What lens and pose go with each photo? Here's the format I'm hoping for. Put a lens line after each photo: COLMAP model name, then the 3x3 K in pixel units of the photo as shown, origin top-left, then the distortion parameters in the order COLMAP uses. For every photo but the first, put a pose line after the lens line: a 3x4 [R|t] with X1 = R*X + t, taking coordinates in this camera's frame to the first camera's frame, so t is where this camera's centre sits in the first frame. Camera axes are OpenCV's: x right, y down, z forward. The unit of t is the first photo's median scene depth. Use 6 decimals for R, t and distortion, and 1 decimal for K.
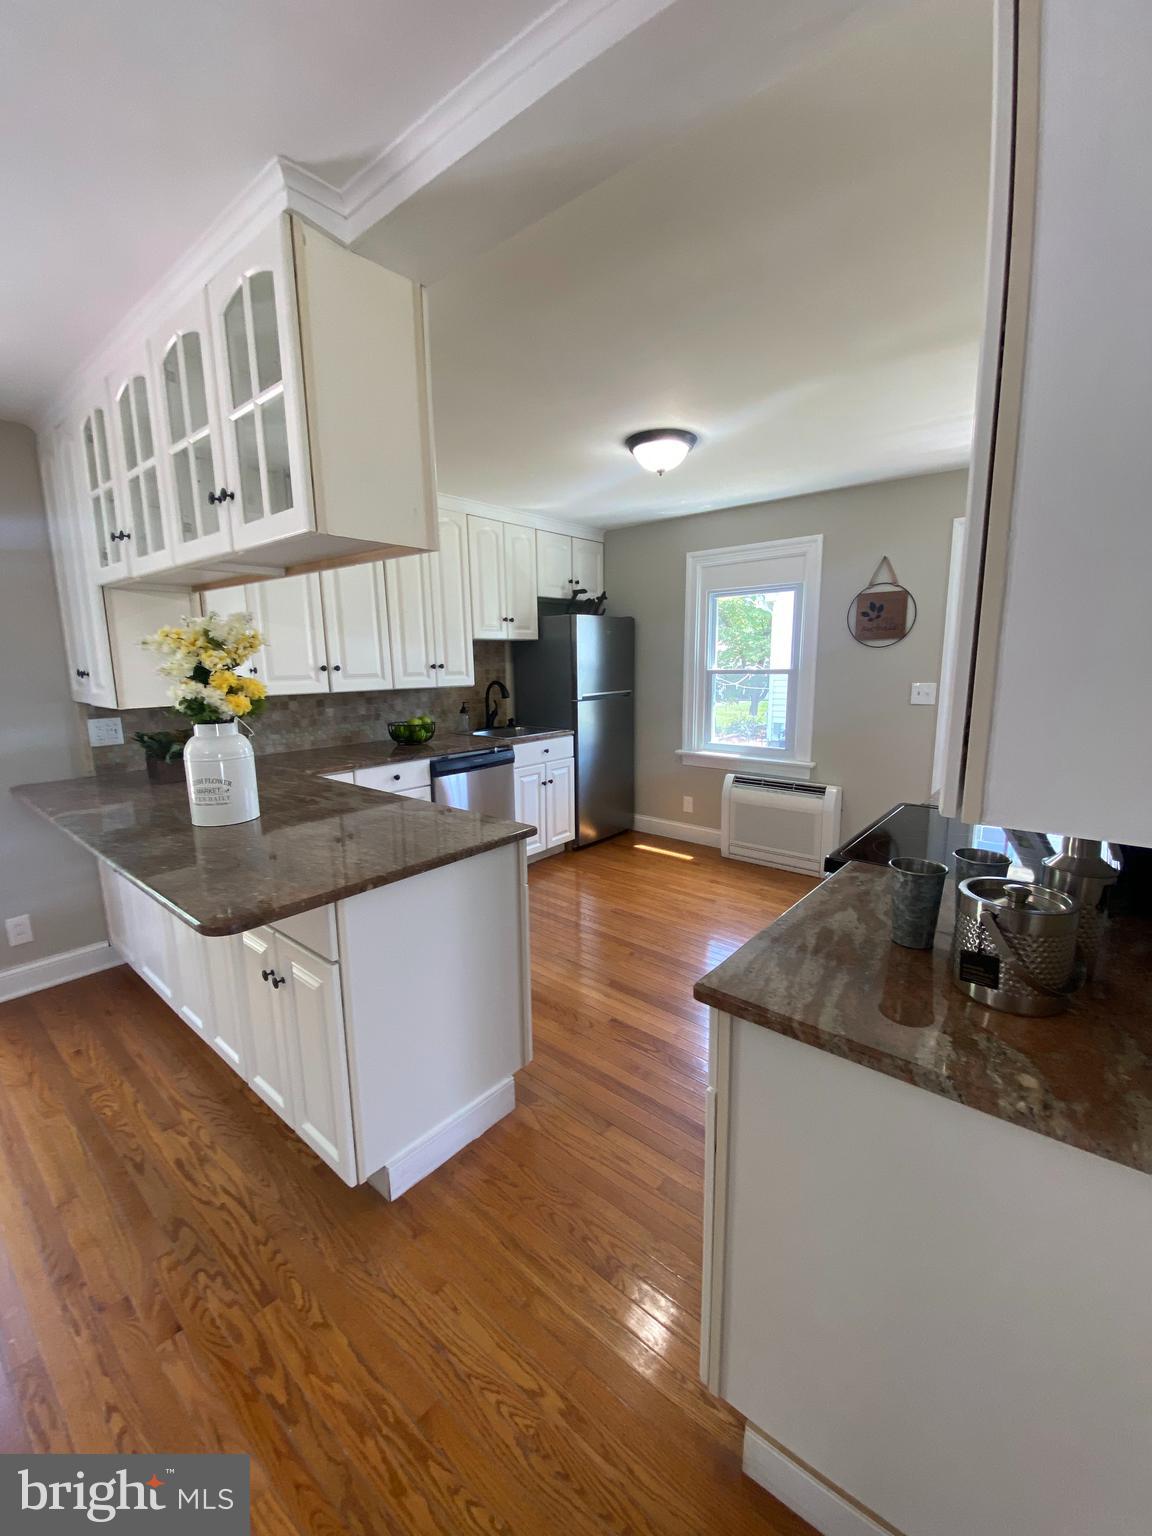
lens RADIAL K [[620.1, 0, 582.7], [0, 620.1, 765.3], [0, 0, 1]] dist [0.021248, -0.021261]
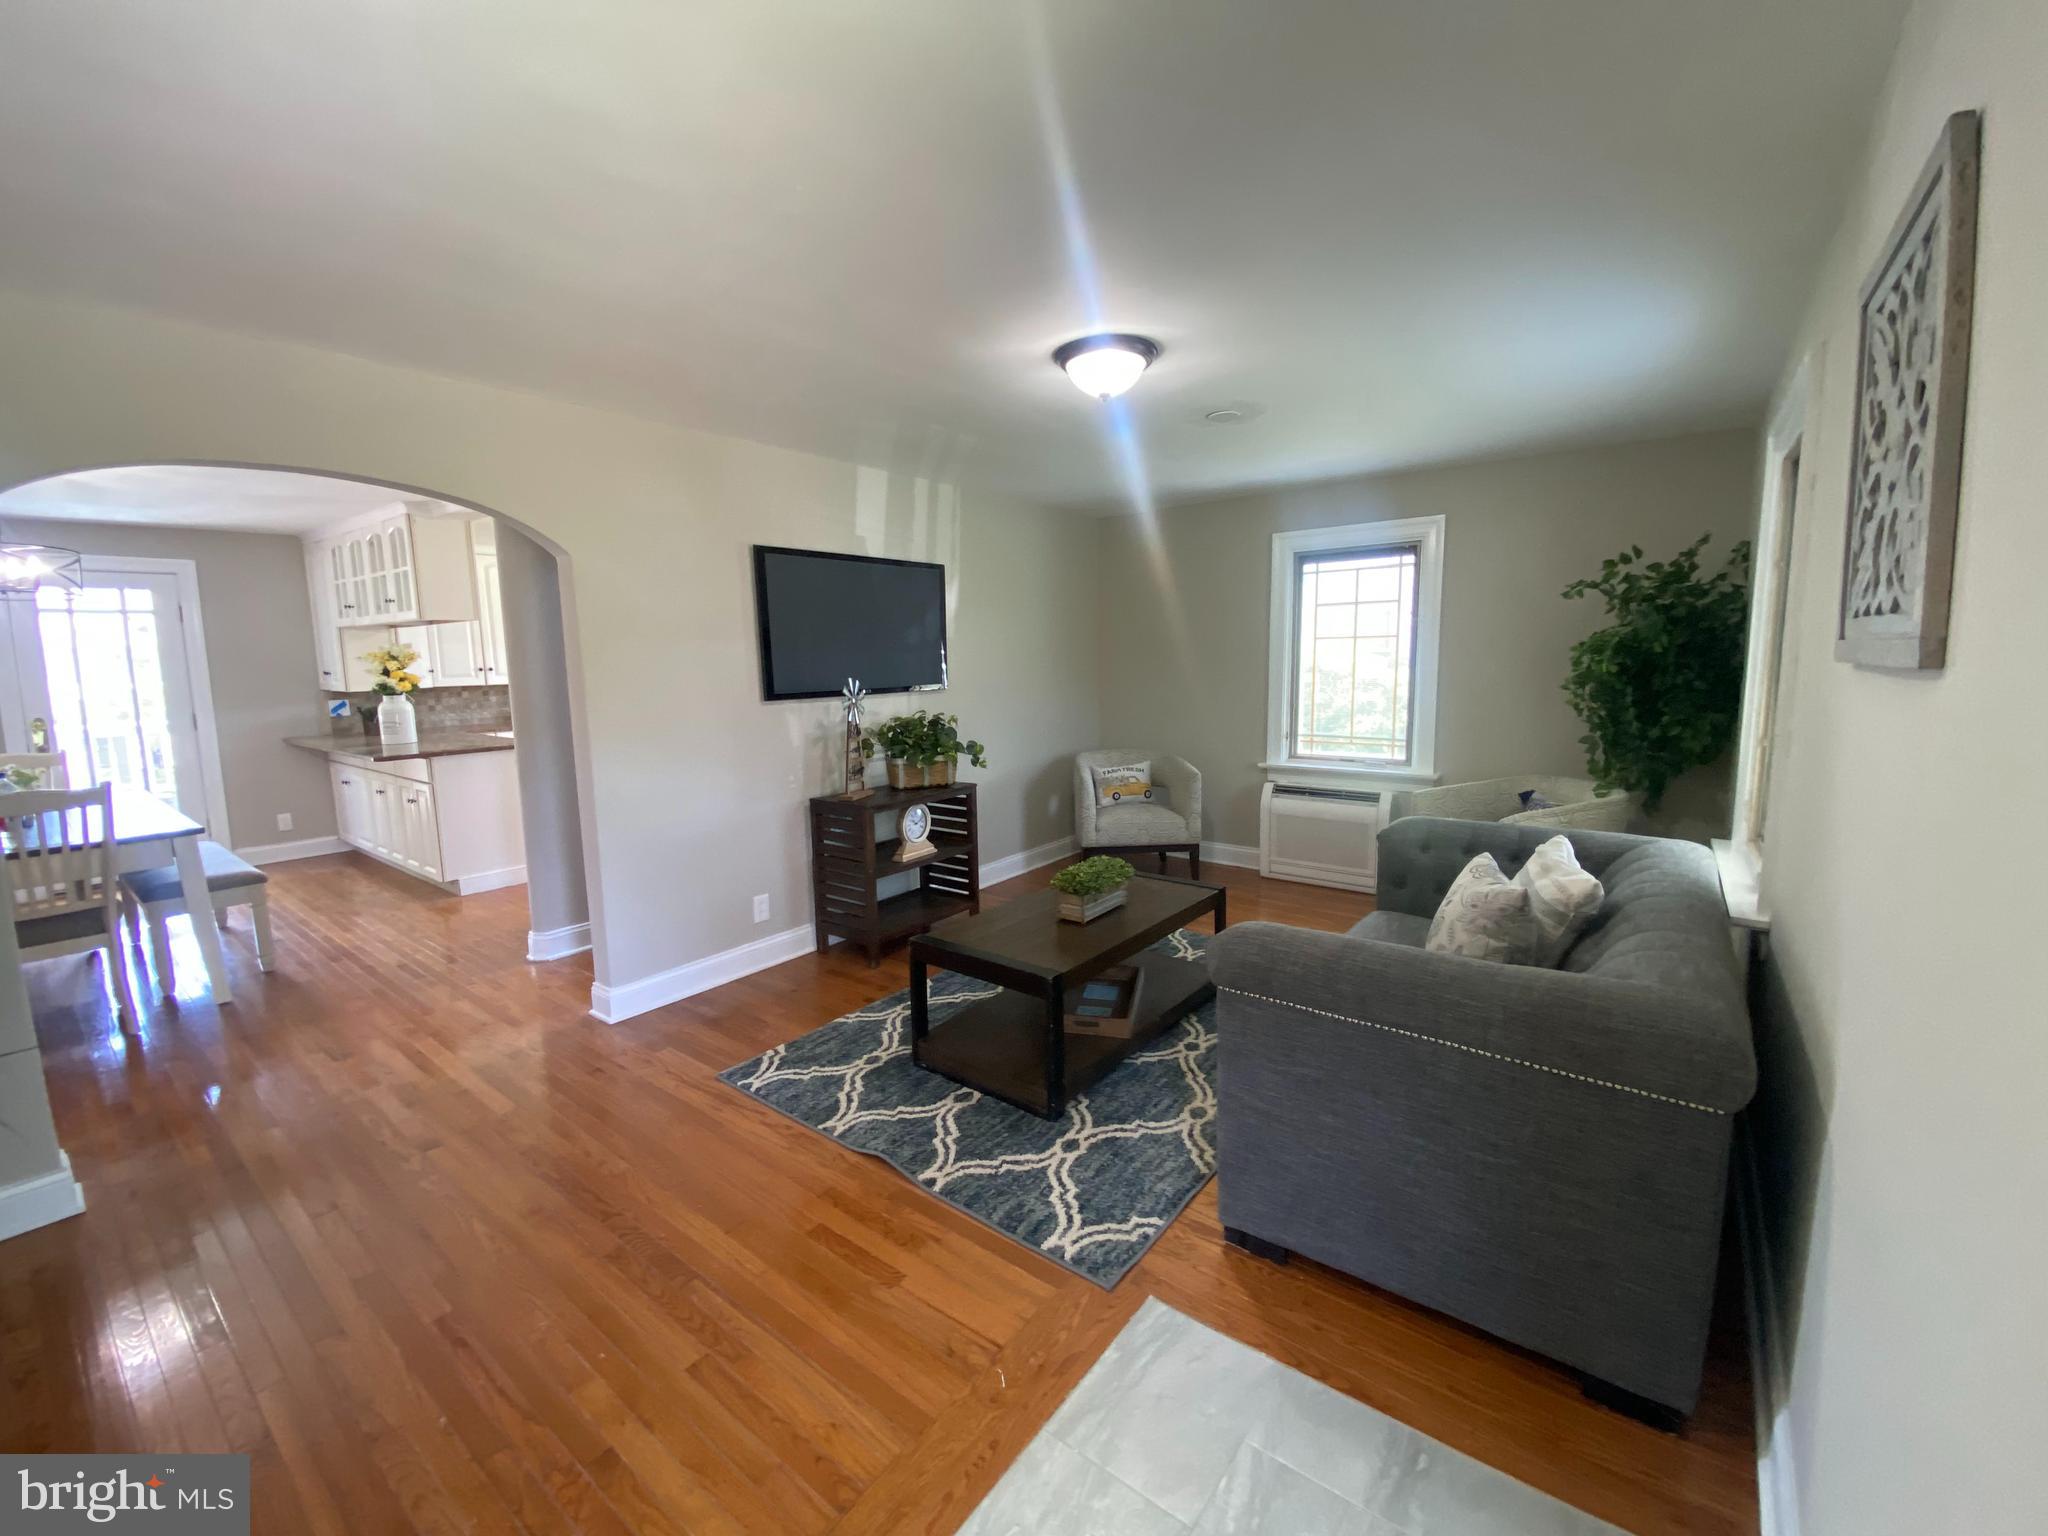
lens RADIAL K [[826.8, 0, 1019.0], [0, 826.8, 761.5], [0, 0, 1]] dist [0.021248, -0.021261]
pose [[0.999182, -0.013626, 0.038065, 1.243664], [0.015297, 0.998917, -0.043943, 0.274637], [-0.037425, 0.044489, 0.998309, -1.647713]]
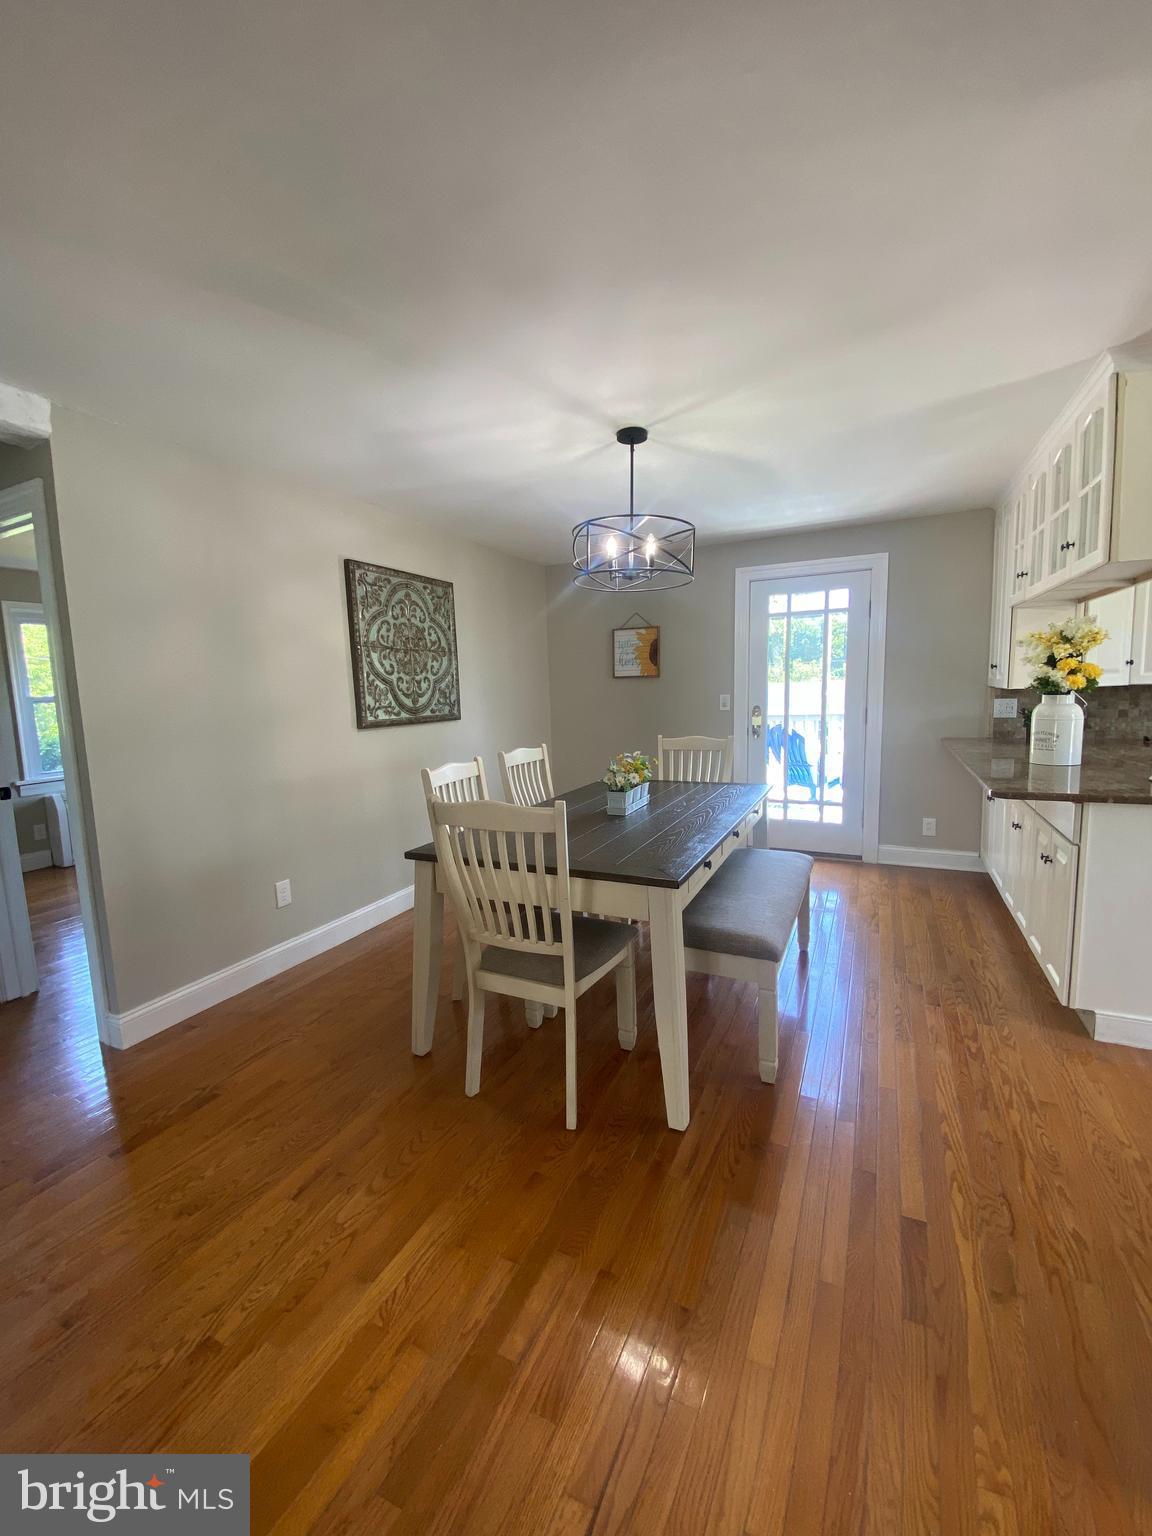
lens RADIAL K [[620.1, 0, 582.7], [0, 620.1, 765.3], [0, 0, 1]] dist [0.021248, -0.021261]
pose [[0.253338, 0.122060, -0.959646, 0.480460], [-0.137996, 0.986423, 0.089036, 0.104049], [0.957485, 0.109871, 0.266742, -0.376086]]
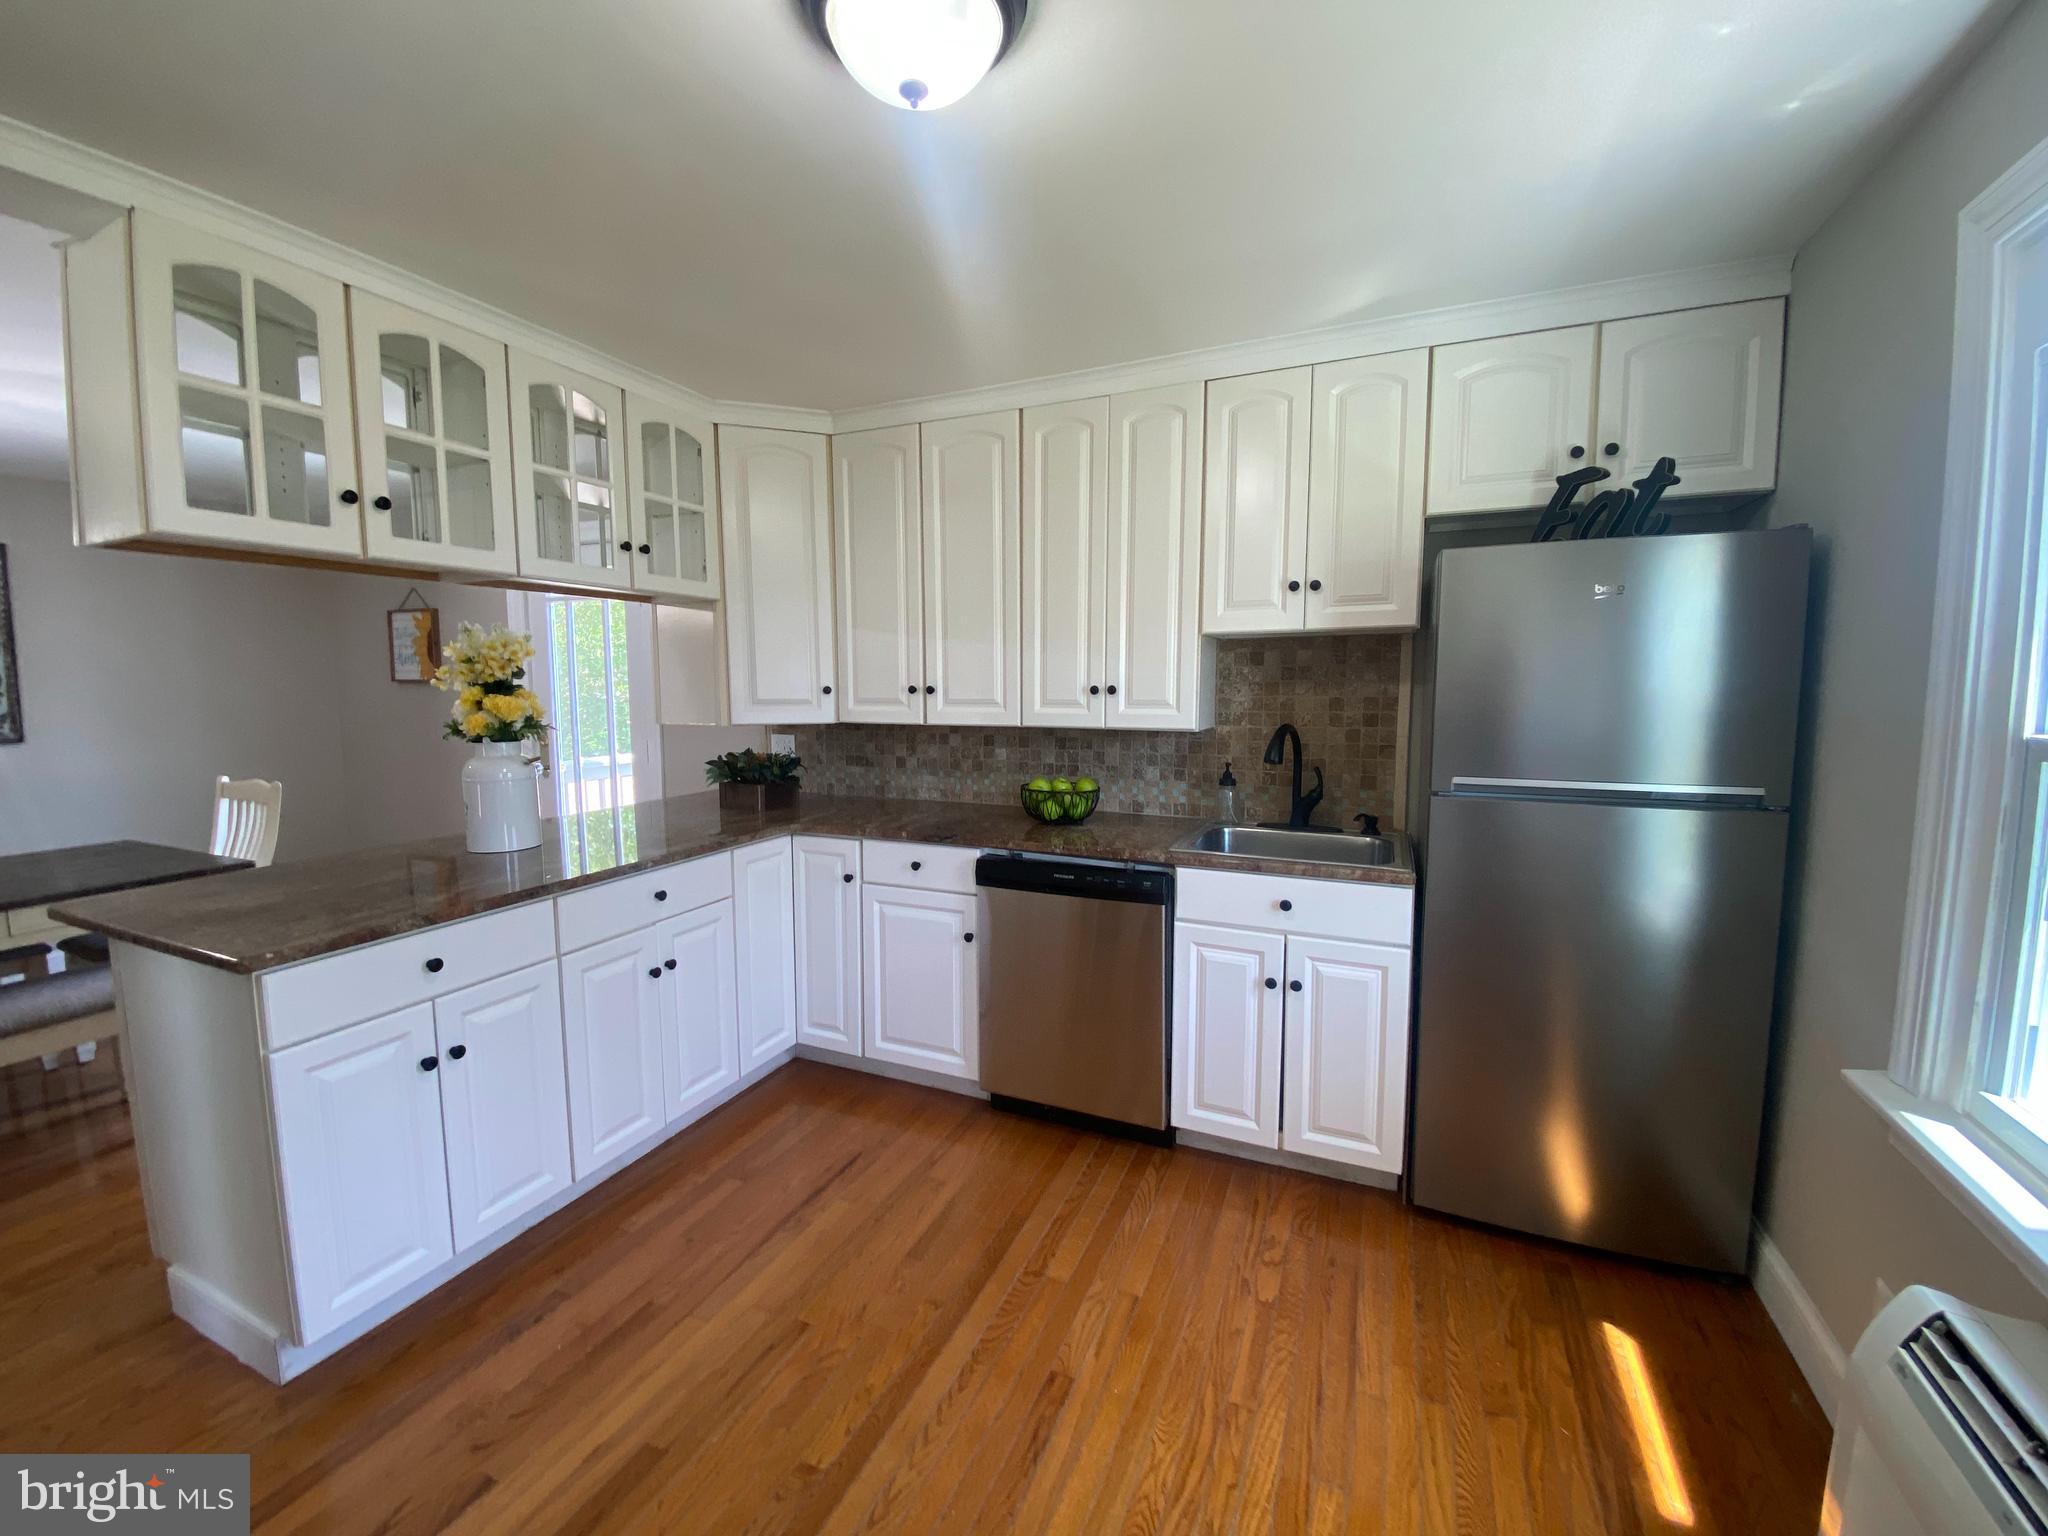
lens RADIAL K [[837.7, 0, 1025.2], [0, 837.7, 761.9], [0, 0, 1]] dist [0.016990, -0.020173]
pose [[0.271875, 0.105732, -0.956506, 0.744028], [-0.164845, 0.984372, 0.061957, -0.222394], [0.948109, 0.140831, 0.285056, 1.249873]]
